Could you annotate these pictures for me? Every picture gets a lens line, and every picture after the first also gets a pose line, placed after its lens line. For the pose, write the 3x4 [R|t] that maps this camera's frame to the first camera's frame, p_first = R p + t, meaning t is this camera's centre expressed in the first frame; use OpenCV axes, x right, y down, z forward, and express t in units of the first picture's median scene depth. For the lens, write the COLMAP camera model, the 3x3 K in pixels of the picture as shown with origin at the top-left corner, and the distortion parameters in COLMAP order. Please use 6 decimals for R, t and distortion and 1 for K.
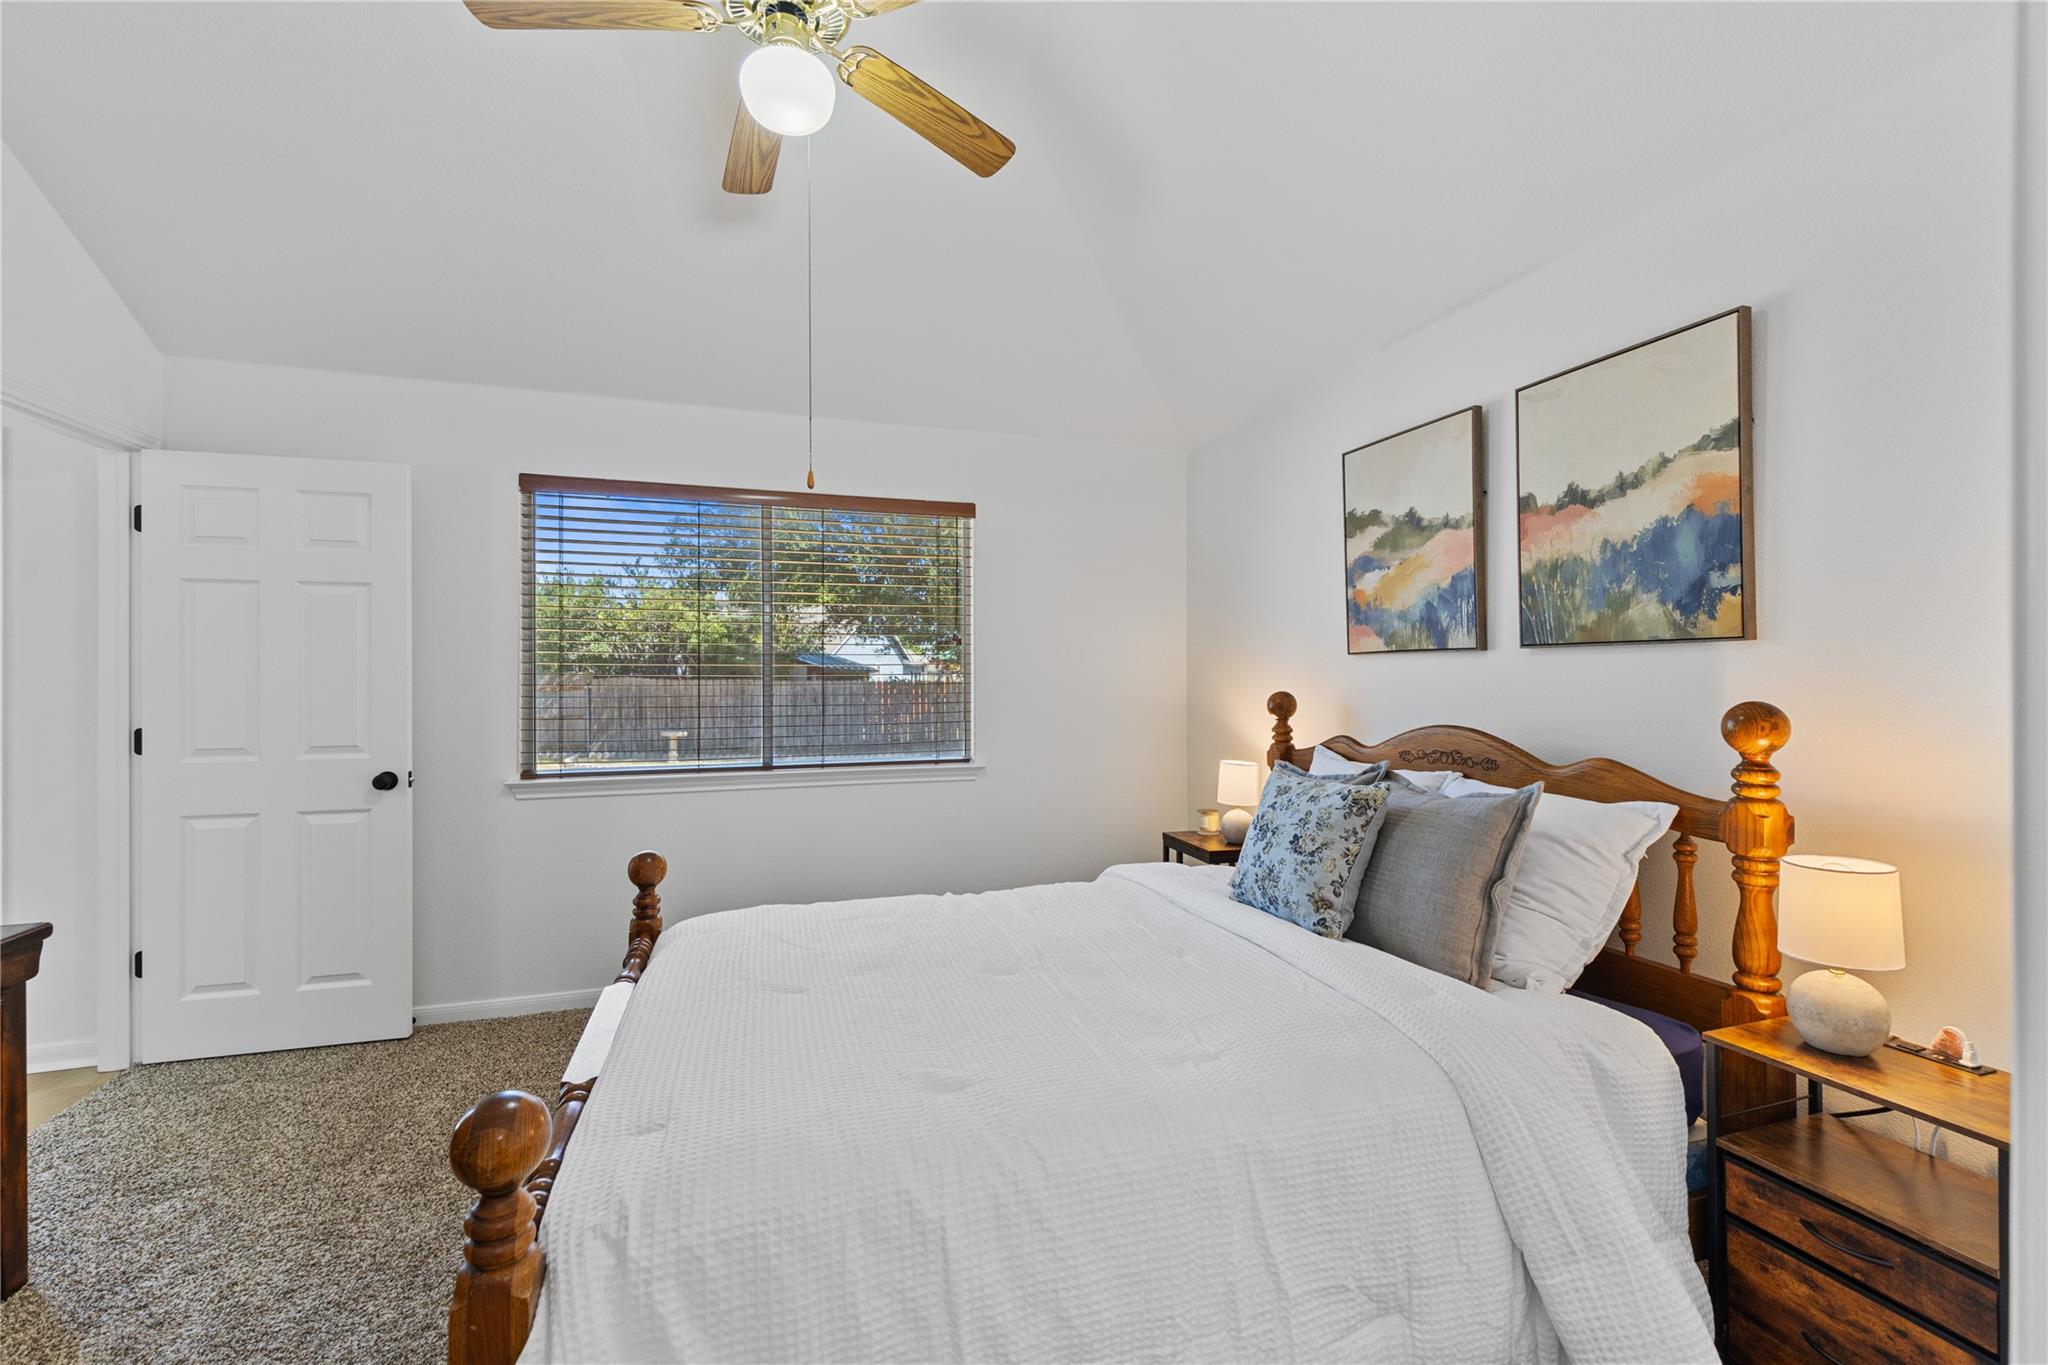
lens RADIAL K [[852.7, 0, 1016.0], [0, 852.7, 677.3], [0, 0, 1]] dist [0.007400, -0.002945]
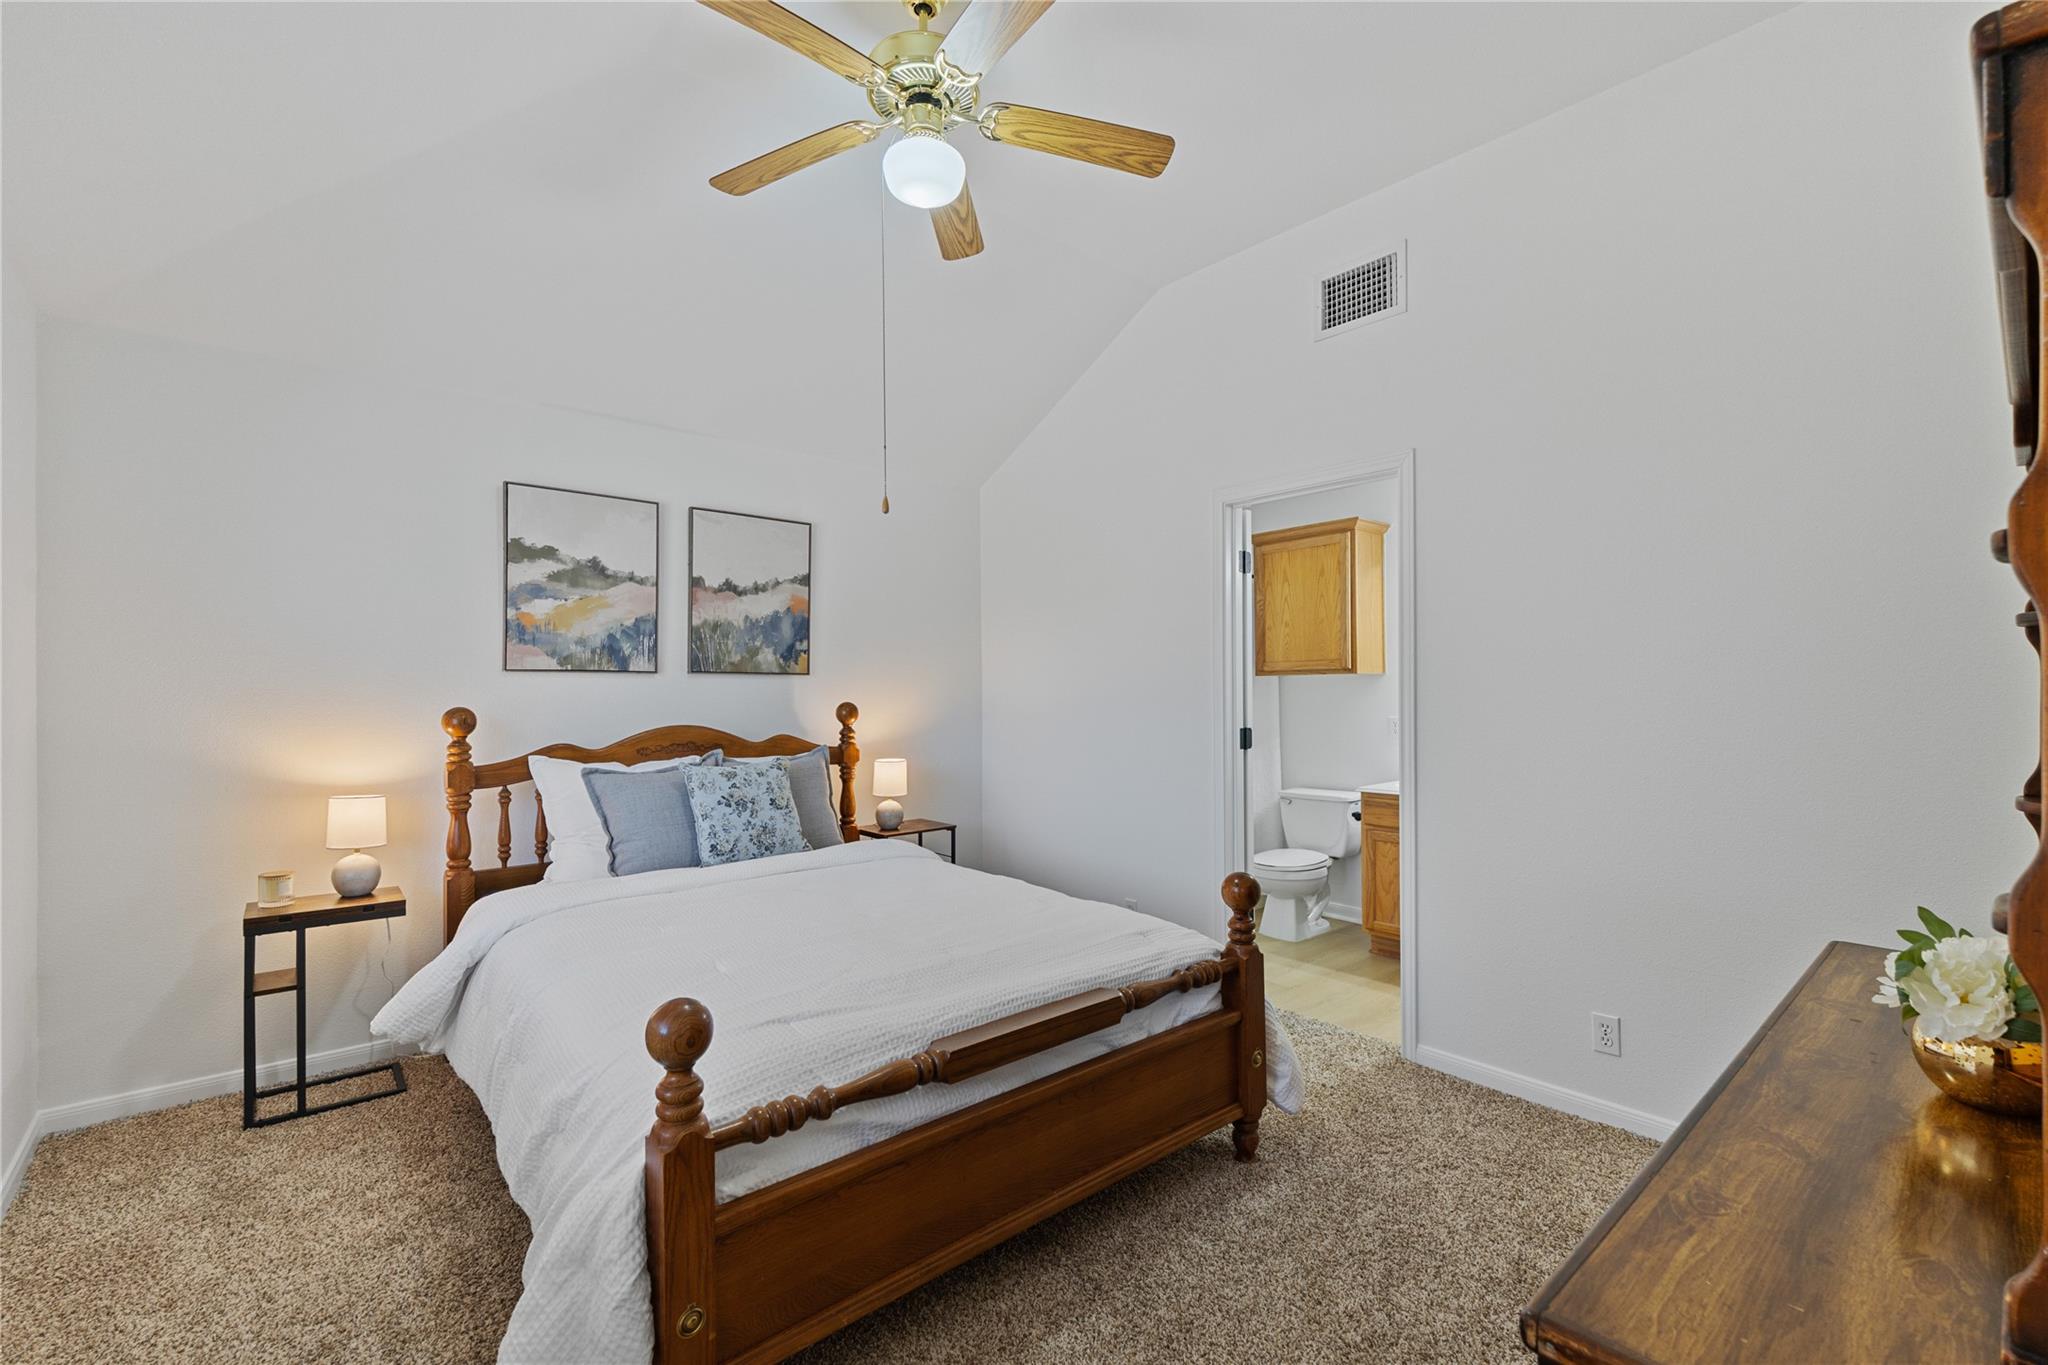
lens RADIAL K [[852.7, 0, 1018.5], [0, 852.7, 685.5], [0, 0, 1]] dist [0.007400, -0.002945]
pose [[-0.382628, 0.007490, 0.923872, -0.993935], [0.001195, 0.999970, -0.007612, 0.000369], [-0.923902, -0.001808, -0.382625, 0.967957]]
